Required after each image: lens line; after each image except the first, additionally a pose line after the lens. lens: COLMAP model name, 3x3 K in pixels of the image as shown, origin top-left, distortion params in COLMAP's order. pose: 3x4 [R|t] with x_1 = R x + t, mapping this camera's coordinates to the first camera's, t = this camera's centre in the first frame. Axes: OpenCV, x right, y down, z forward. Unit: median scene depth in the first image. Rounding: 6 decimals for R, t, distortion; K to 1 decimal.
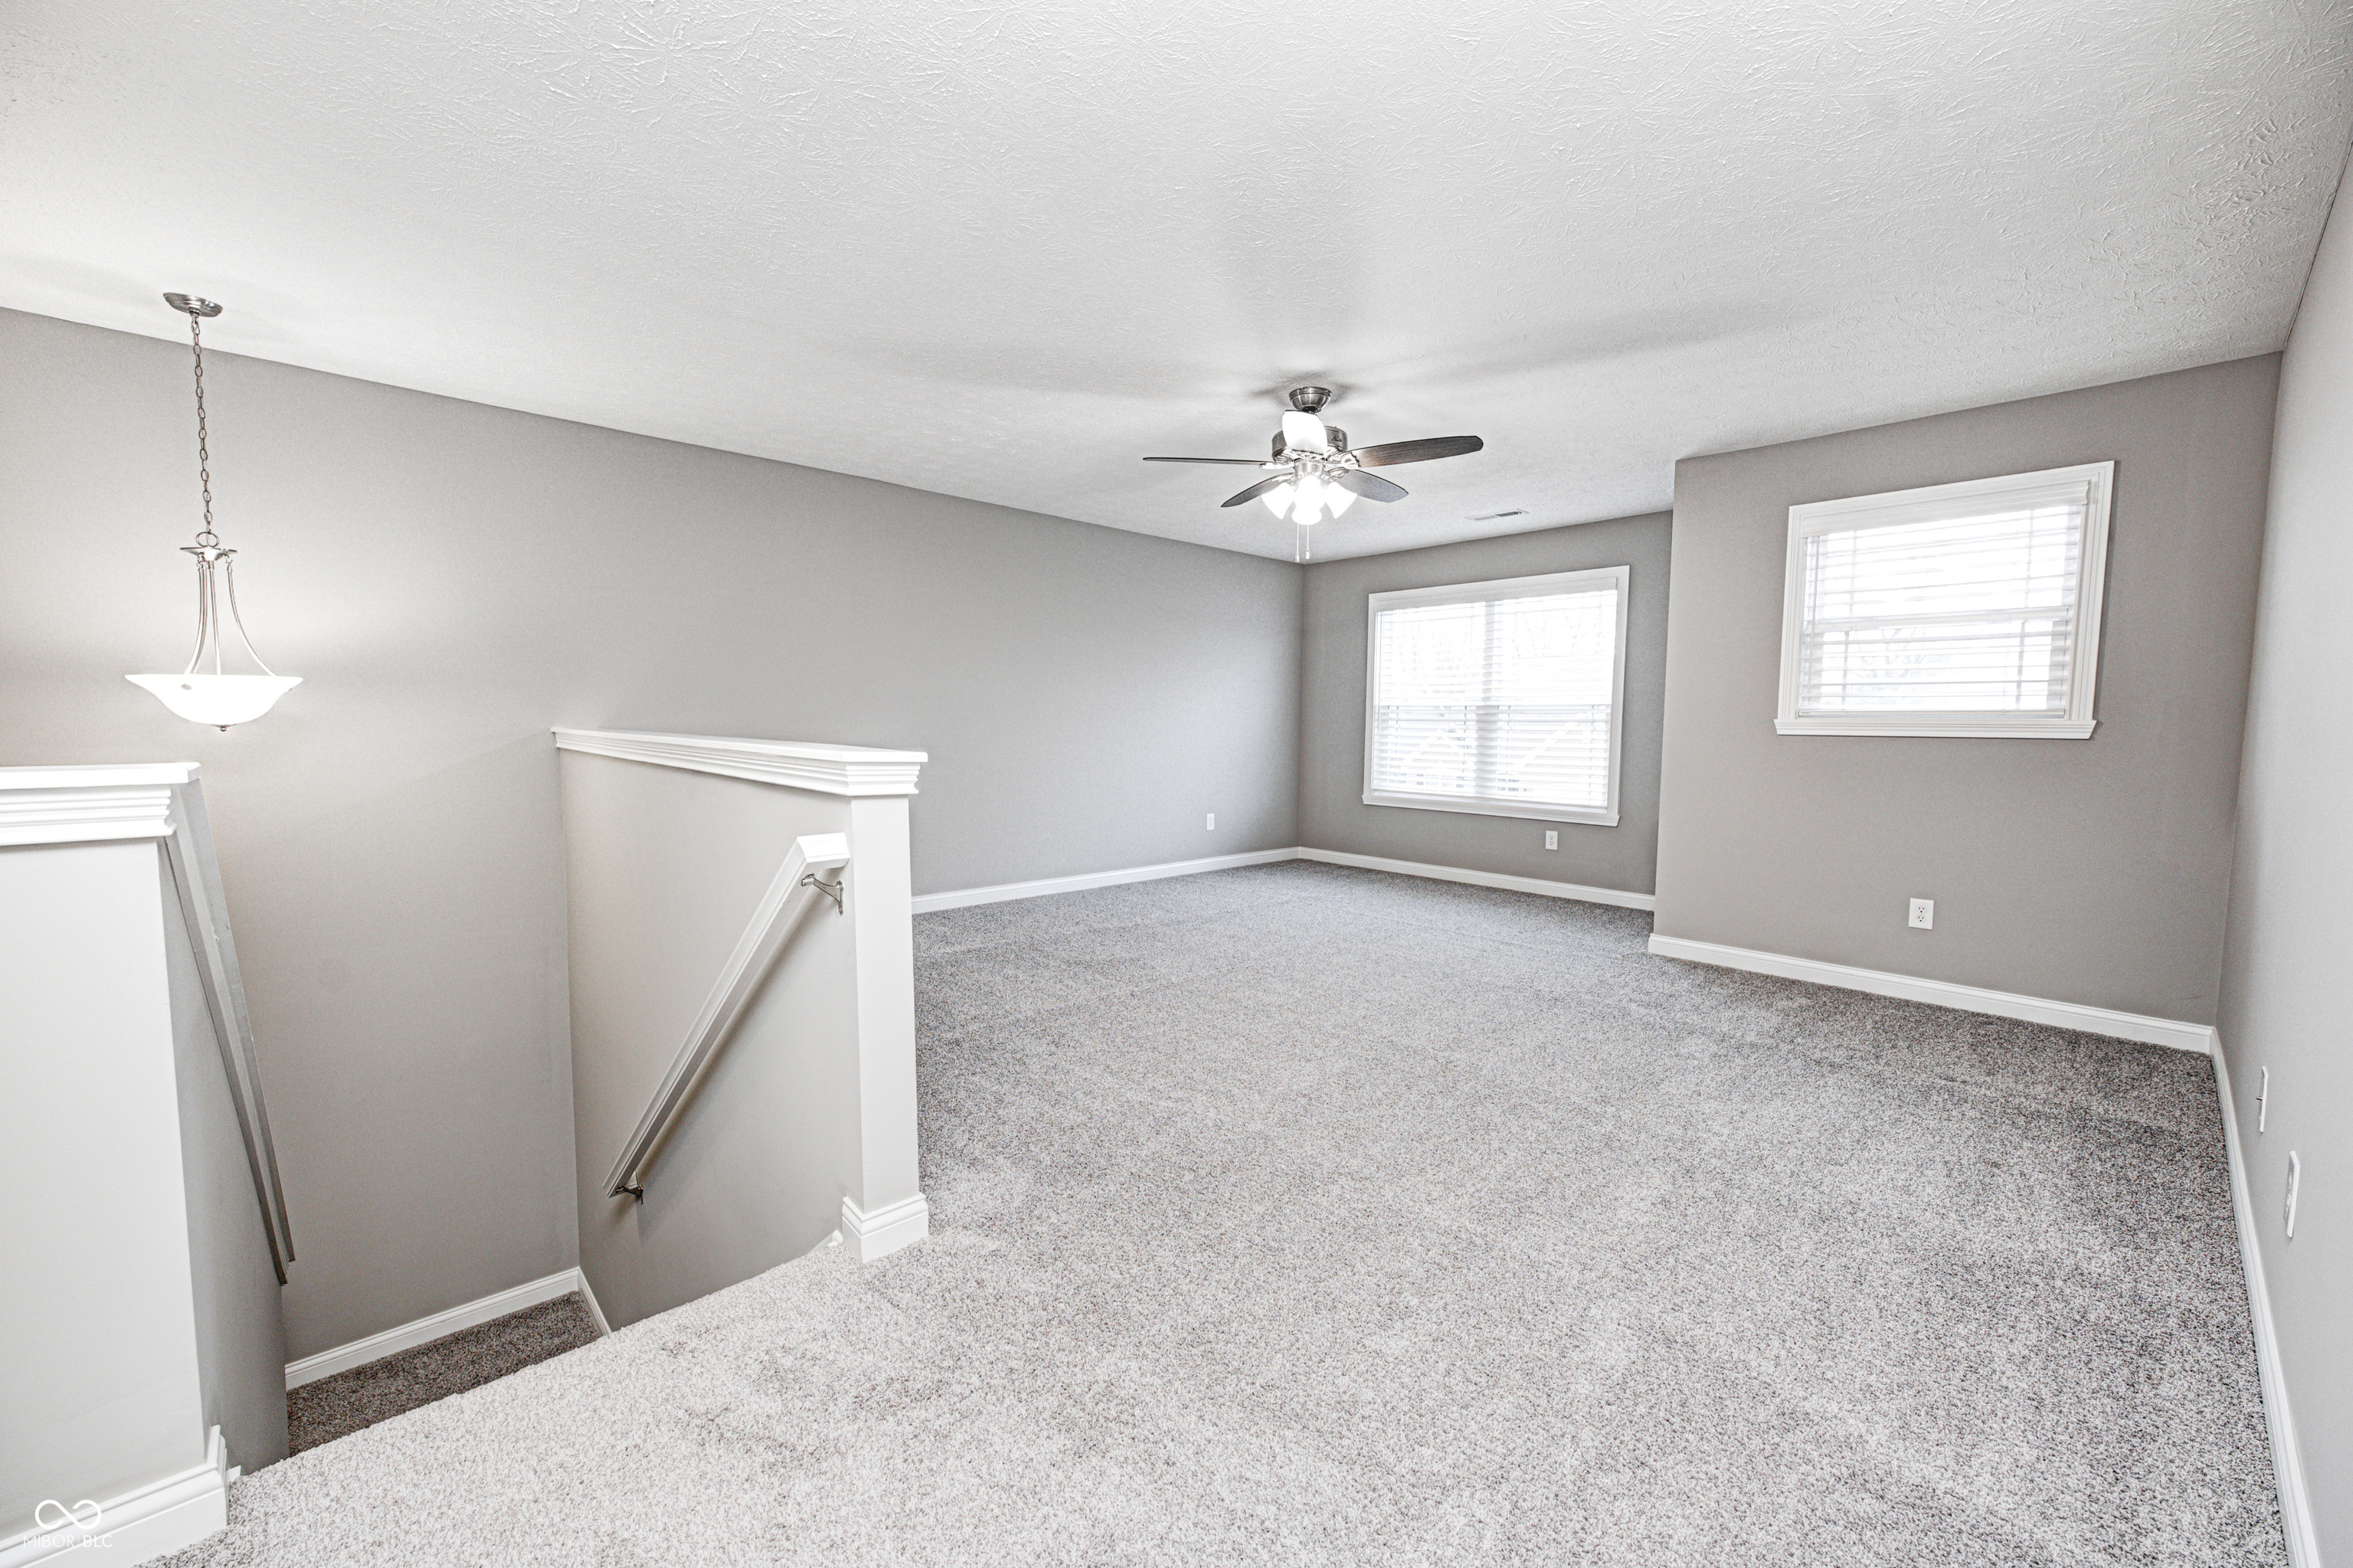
lens RADIAL K [[922.0, 0, 1176.9], [0, 922.0, 786.9], [0, 0, 1]] dist [-0.004235, 0.002287]
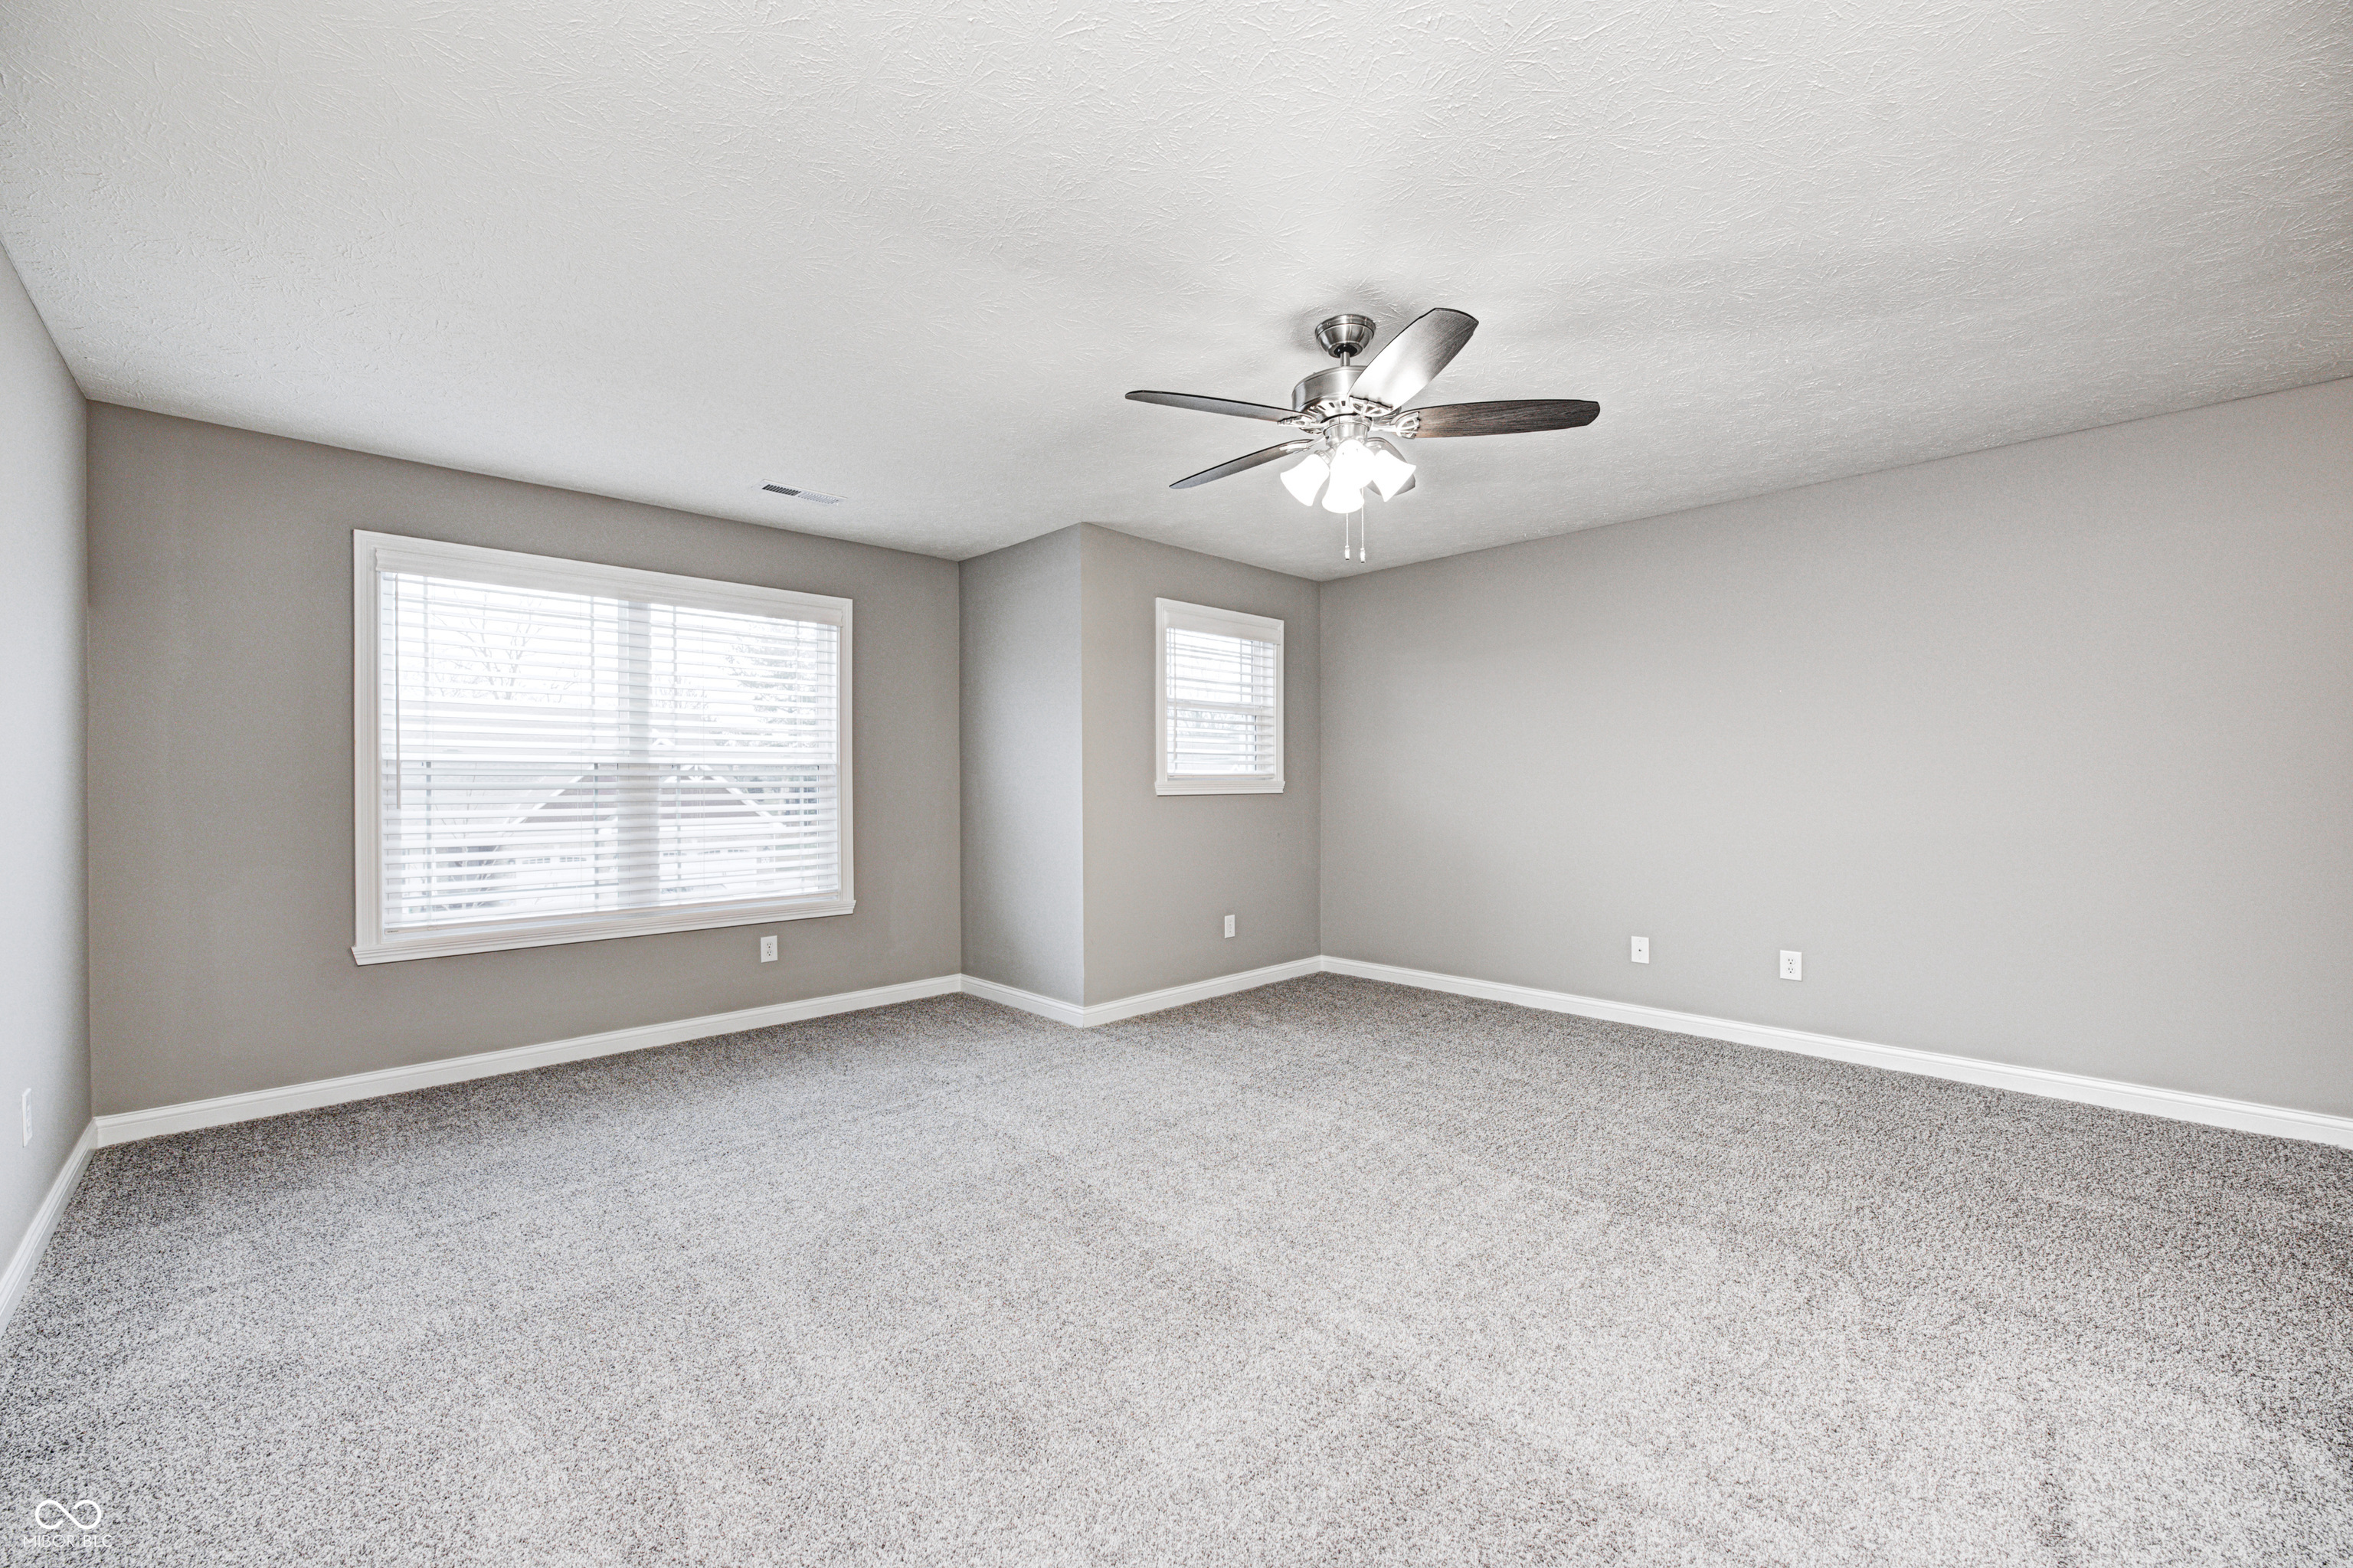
lens RADIAL K [[955.2, 0, 1176.5], [0, 955.2, 784.0], [0, 0, 1]] dist [-0.001778, 0.000088]
pose [[-0.031728, 0.007476, 0.999469, -0.363610], [0.081752, 0.996641, -0.004860, -0.042693], [-0.996148, 0.081555, -0.032232, 0.699928]]
